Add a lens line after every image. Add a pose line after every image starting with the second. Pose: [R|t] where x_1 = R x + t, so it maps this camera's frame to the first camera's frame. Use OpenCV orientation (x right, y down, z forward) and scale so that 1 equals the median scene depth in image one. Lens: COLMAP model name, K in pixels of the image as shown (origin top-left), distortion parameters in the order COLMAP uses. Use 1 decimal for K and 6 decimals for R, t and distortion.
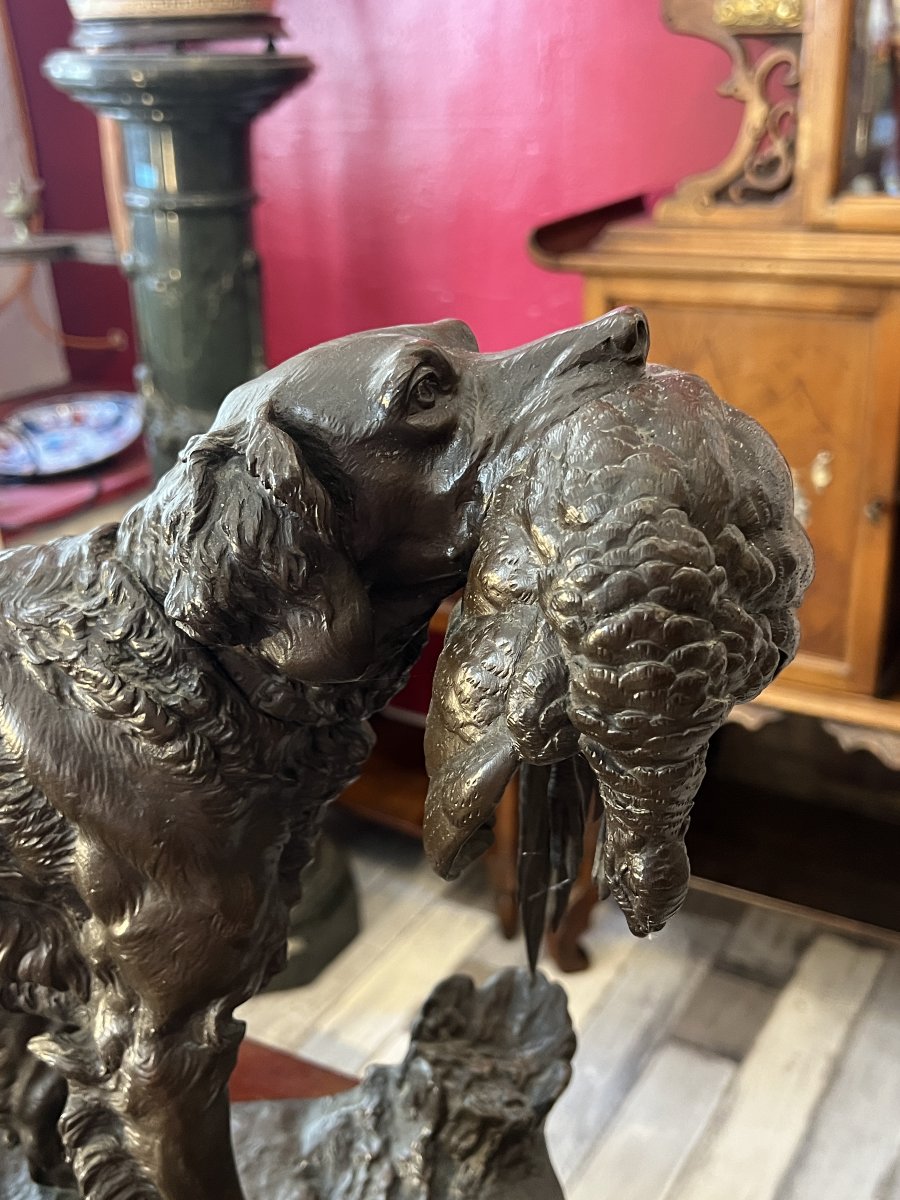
lens RADIAL K [[1291.5, 0, 450.0], [0, 1291.5, 600.0], [0, 0, 1]] dist [0.129882, -0.361860]
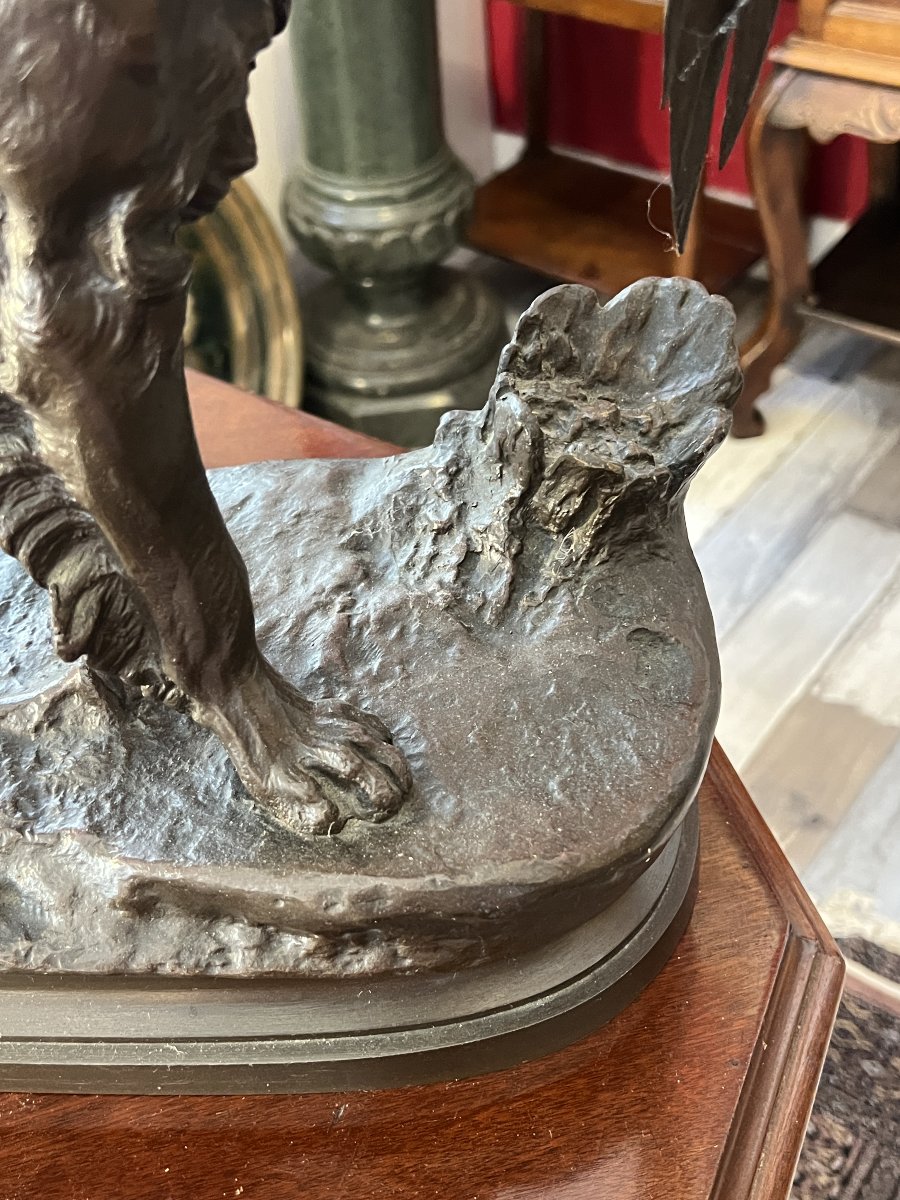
lens RADIAL K [[1291.5, 0, 450.0], [0, 1291.5, 600.0], [0, 0, 1]] dist [0.129882, -0.361860]
pose [[0.990425, 0.057378, -0.125567, 0.039557], [-0.007189, 0.929743, 0.368140, 0.201352], [0.137868, -0.363712, 0.921252, 0.322880]]
